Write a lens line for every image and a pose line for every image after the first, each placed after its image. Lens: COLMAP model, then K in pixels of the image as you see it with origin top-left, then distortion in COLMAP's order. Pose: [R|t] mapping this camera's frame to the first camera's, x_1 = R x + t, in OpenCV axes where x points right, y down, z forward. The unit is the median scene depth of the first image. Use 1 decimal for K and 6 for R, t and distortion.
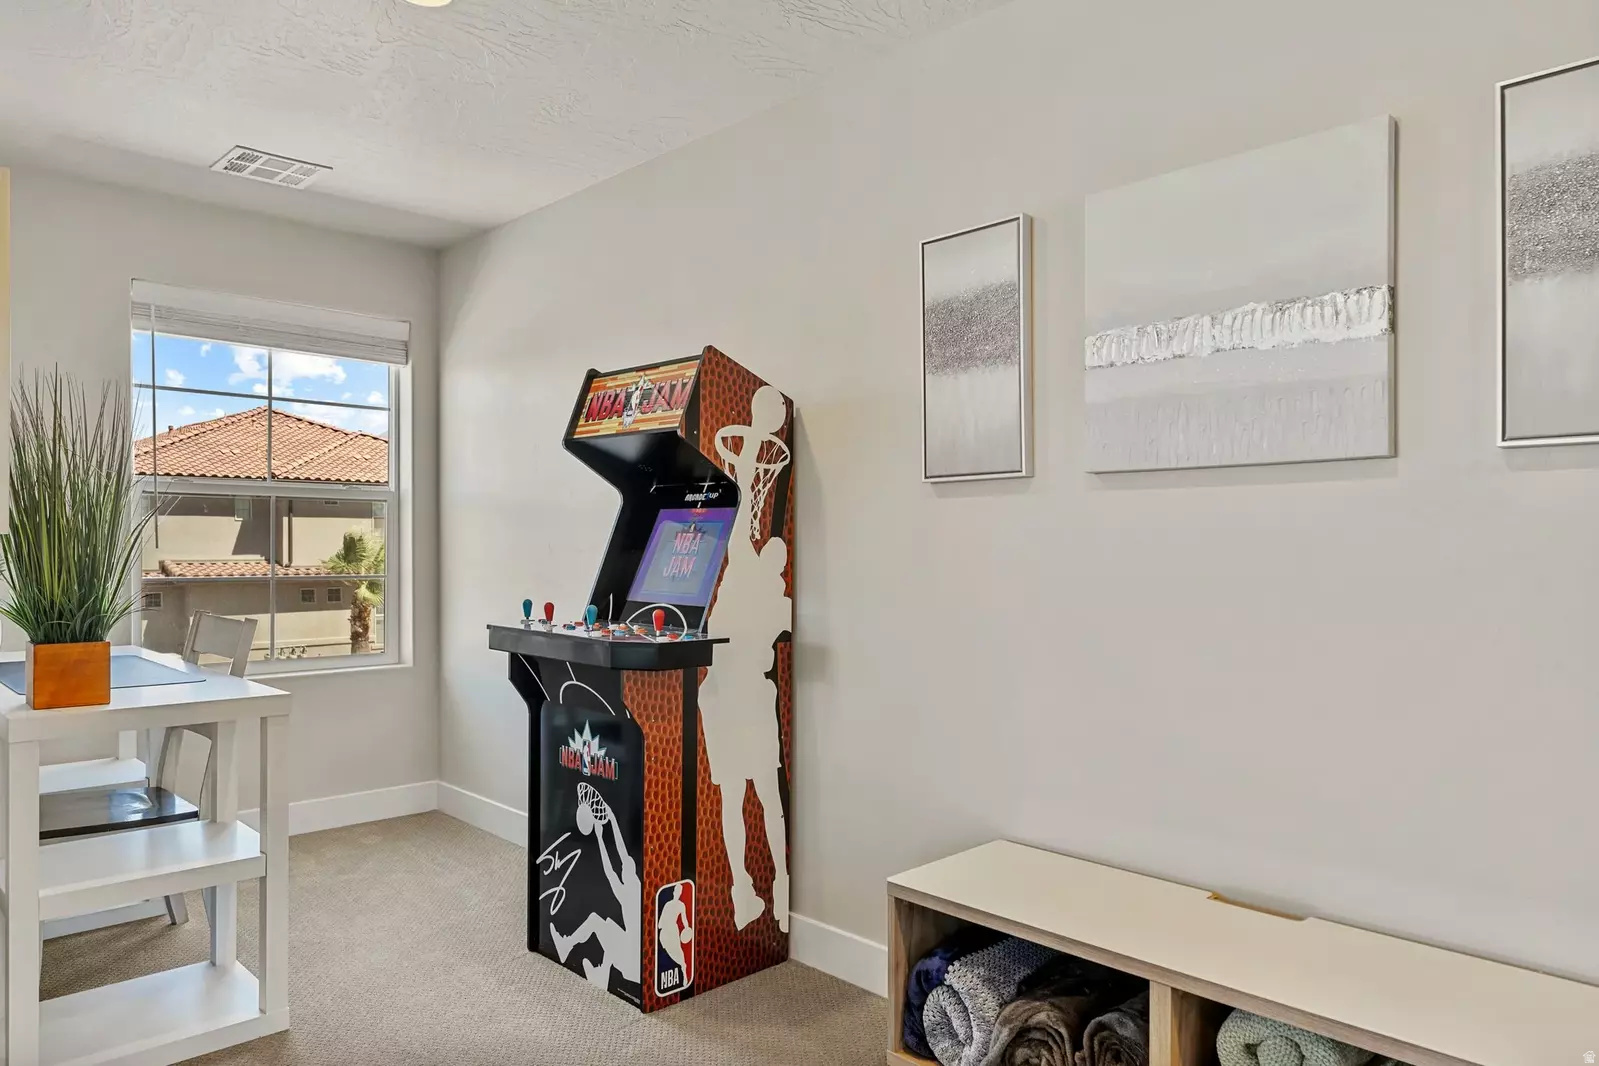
lens RADIAL K [[1034.3, 0, 799.1], [0, 1034.3, 535.5], [0, 0, 1]] dist [-0.001077, 0.000034]
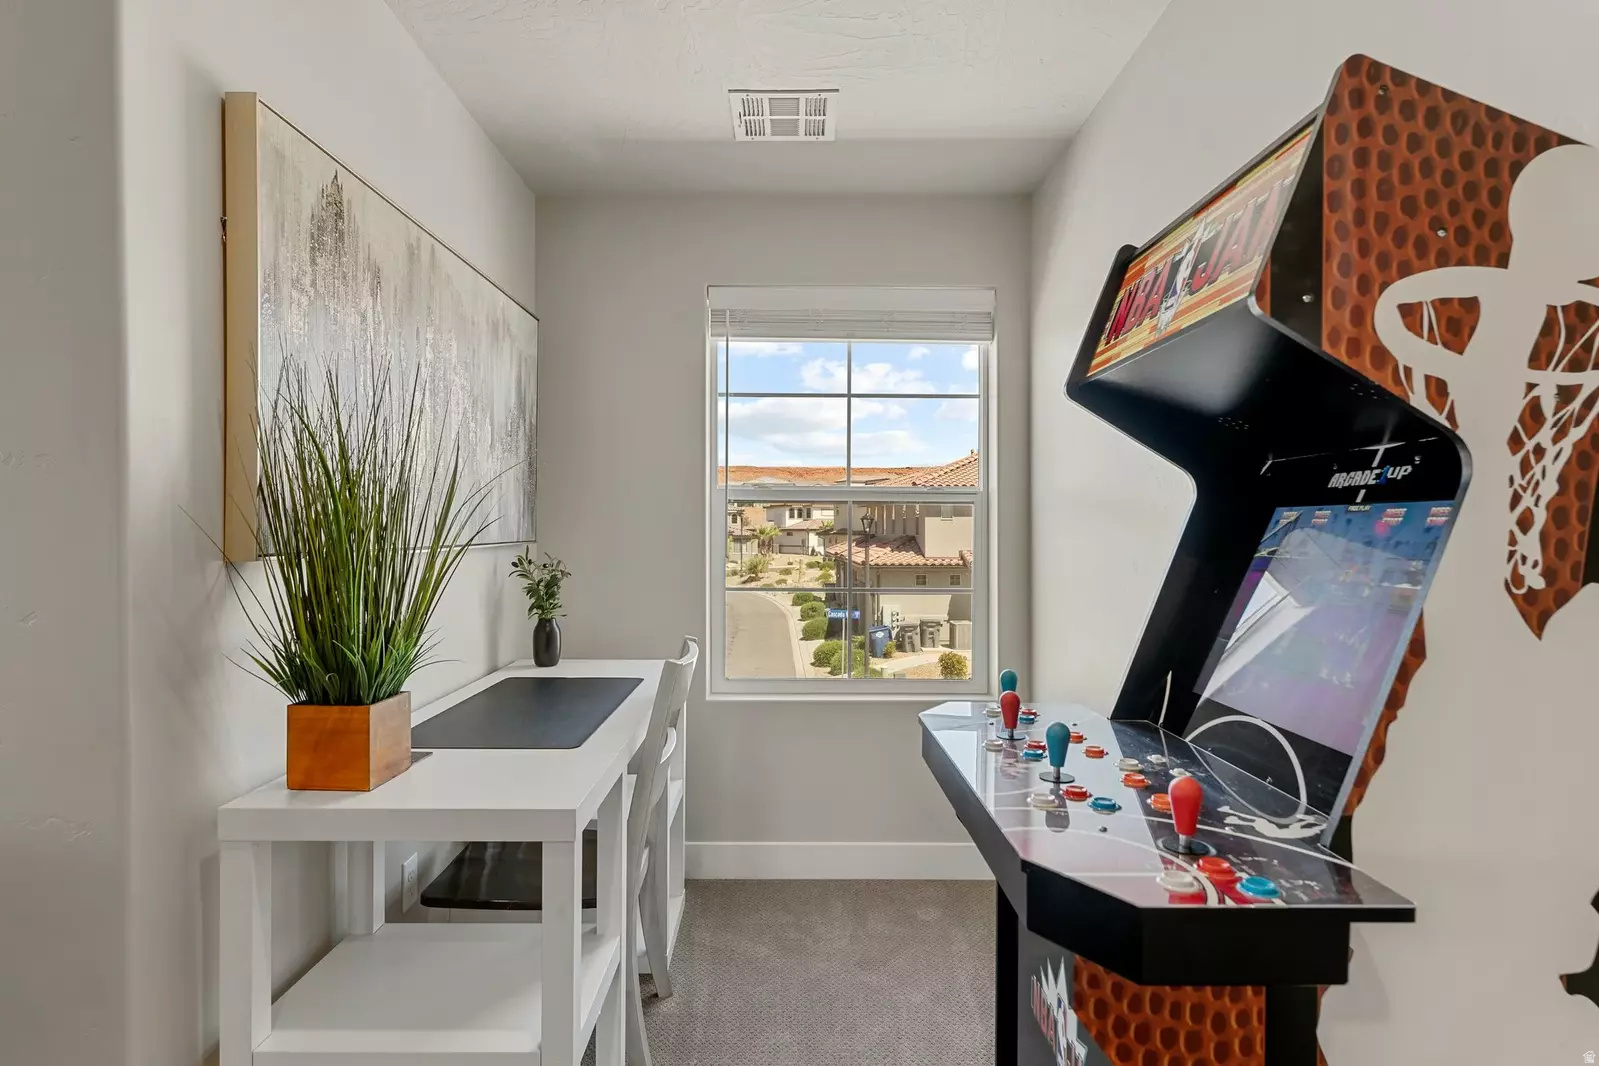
lens RADIAL K [[851.3, 0, 799.1], [0, 851.3, 531.4], [0, 0, 1]] dist [-0.011018, 0.000402]
pose [[0.716188, -0.003313, -0.697900, -0.019060], [0.004559, 0.999990, -0.000069, -0.017050], [0.697893, -0.003132, 0.716195, 0.624851]]
